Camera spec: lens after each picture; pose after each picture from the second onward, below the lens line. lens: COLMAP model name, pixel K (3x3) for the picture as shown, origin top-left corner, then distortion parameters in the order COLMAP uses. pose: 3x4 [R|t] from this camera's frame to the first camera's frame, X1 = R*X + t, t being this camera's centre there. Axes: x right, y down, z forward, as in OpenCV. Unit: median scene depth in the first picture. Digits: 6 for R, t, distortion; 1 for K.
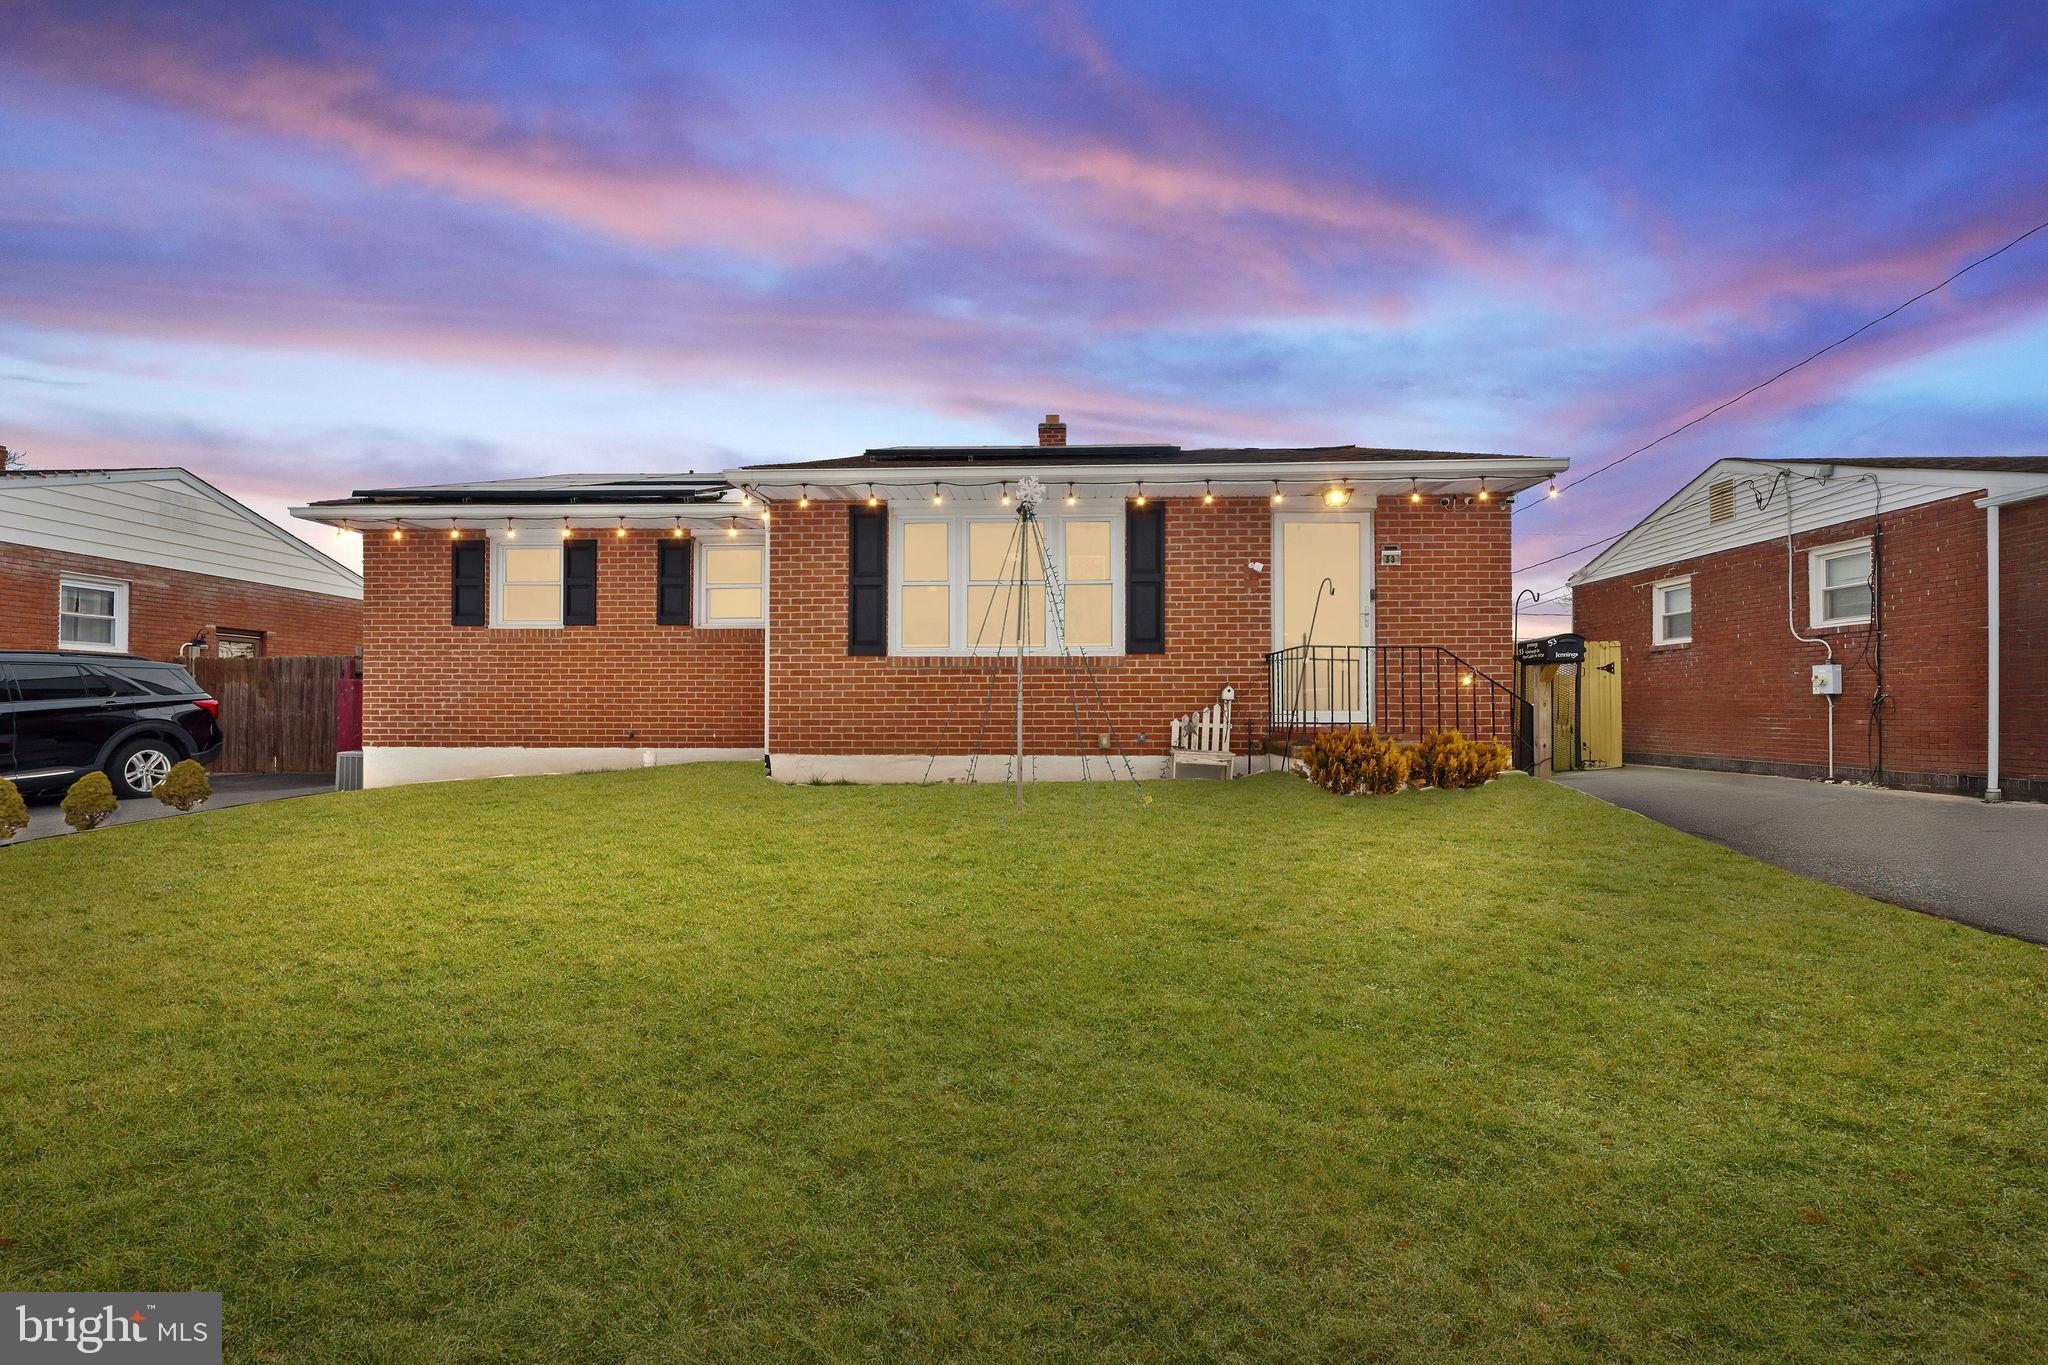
lens RADIAL K [[841.3, 0, 1024.2], [0, 841.3, 699.5], [0, 0, 1]] dist [-0.001480, -0.000649]
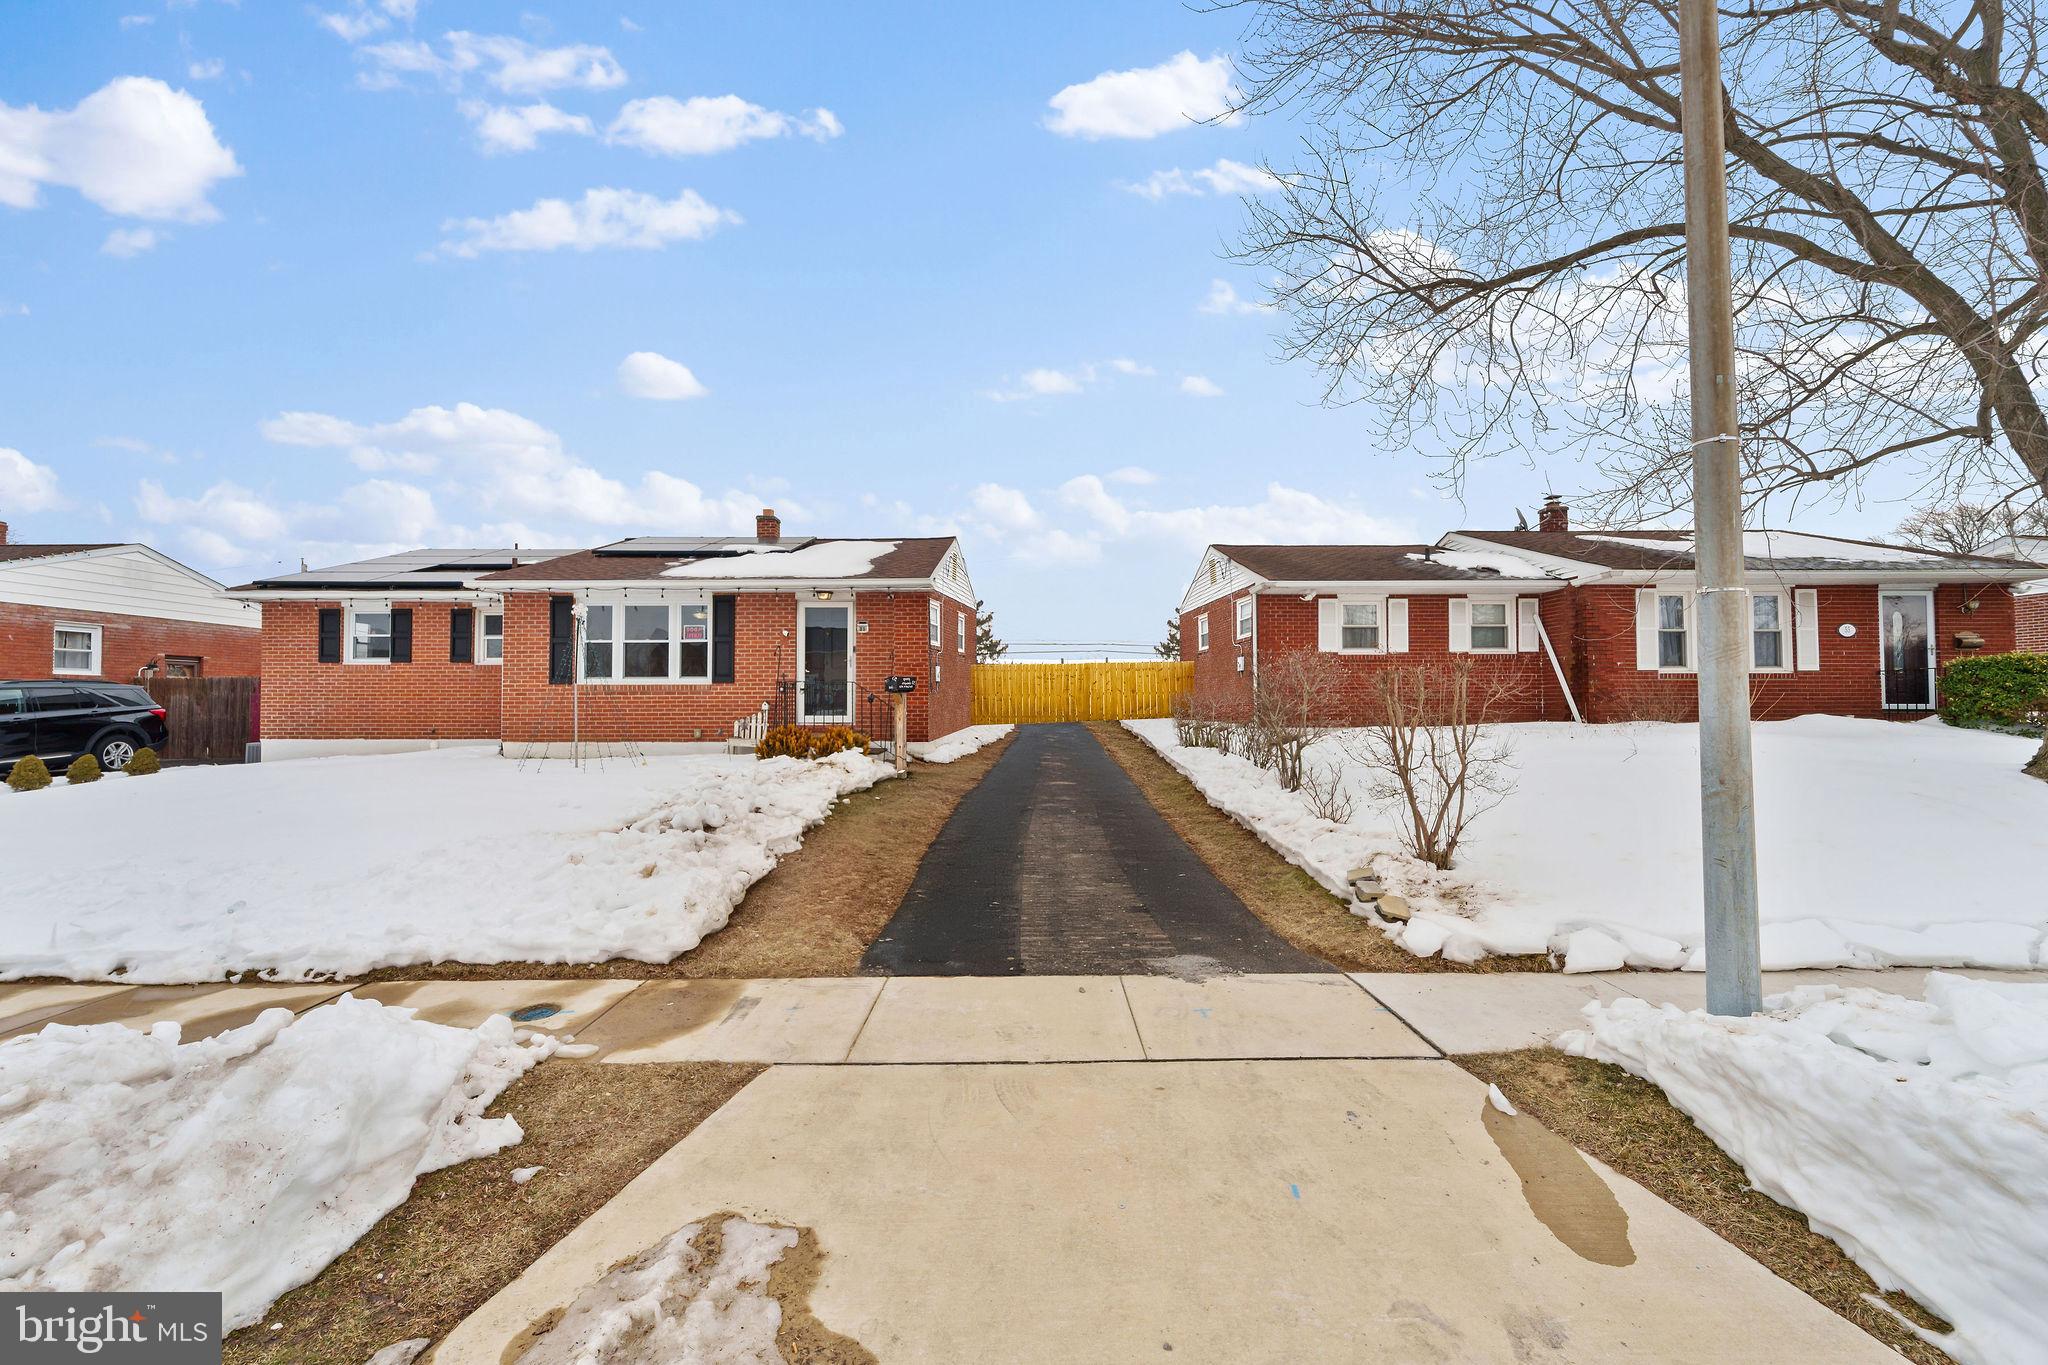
lens RADIAL K [[829.8, 0, 1030.3], [0, 829.8, 683.7], [0, 0, 1]] dist [-0.001021, -0.000916]
pose [[0.999227, -0.001461, 0.039274, 0.589165], [0.001983, 0.999910, -0.013246, -0.024247], [-0.039252, 0.013313, 0.999141, -0.604023]]
